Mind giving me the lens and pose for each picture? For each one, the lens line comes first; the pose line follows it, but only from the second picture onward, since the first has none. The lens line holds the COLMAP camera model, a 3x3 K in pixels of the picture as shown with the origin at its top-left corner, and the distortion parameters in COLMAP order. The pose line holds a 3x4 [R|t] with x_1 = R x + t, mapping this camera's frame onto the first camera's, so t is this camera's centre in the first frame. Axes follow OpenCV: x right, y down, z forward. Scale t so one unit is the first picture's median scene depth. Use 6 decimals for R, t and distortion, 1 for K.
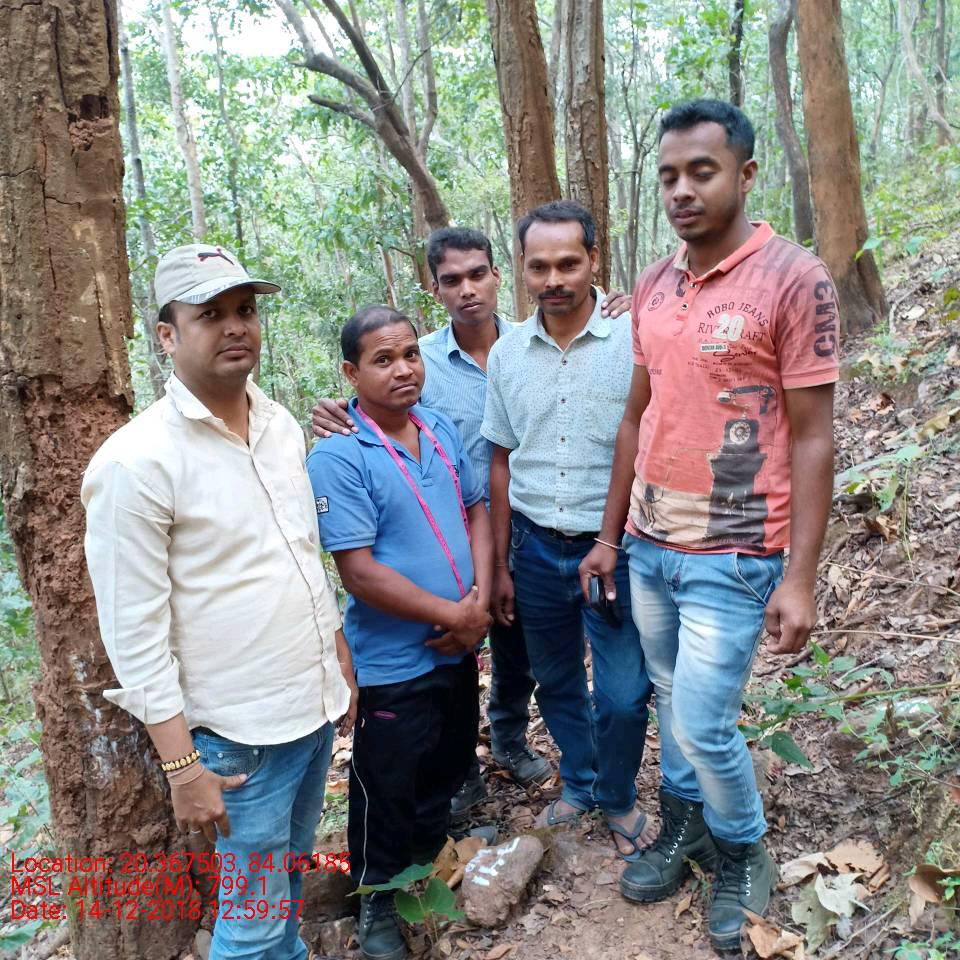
lens RADIAL K [[990.0, 0, 481.8], [0, 990.0, 489.4], [0, 0, 1]] dist [0.127146, -0.238285]
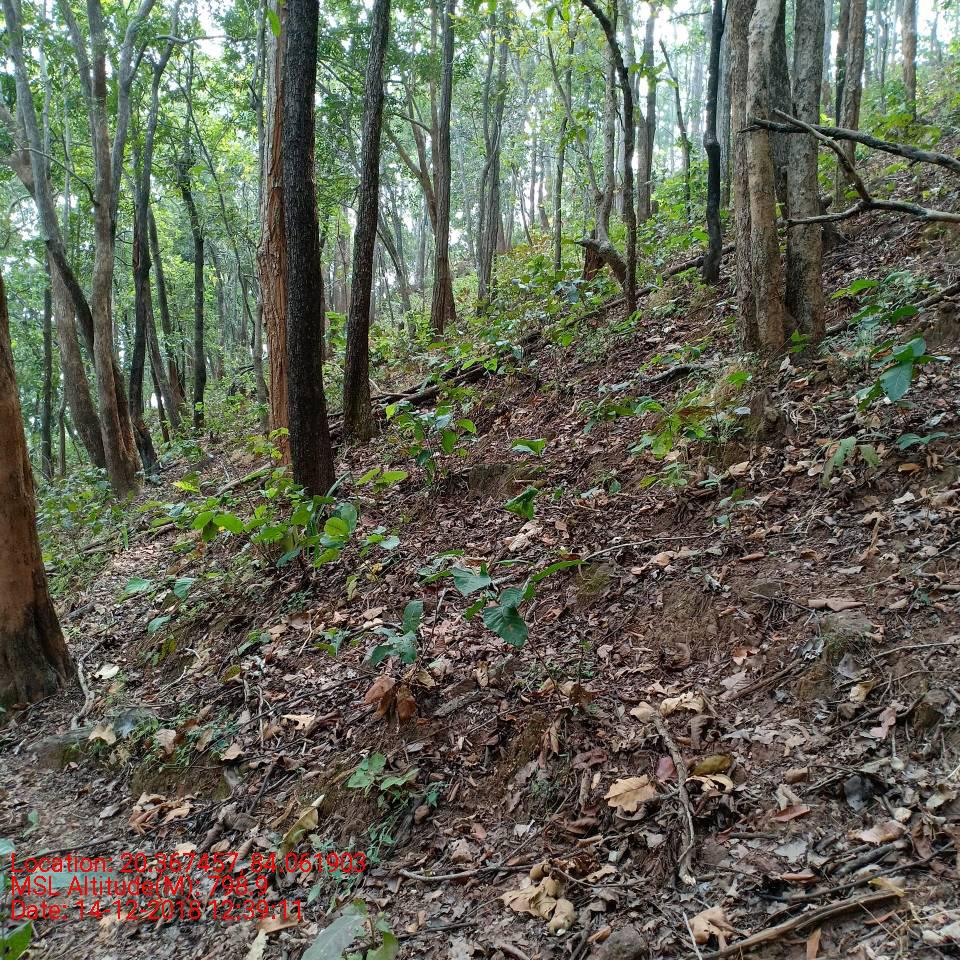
lens RADIAL K [[990.0, 0, 481.8], [0, 990.0, 489.4], [0, 0, 1]] dist [0.127146, -0.238285]
pose [[0.622309, 0.088998, 0.777696, -0.034555], [0.181777, 0.949925, -0.254165, -0.051753], [-0.761373, 0.299537, 0.574969, 0.245276]]
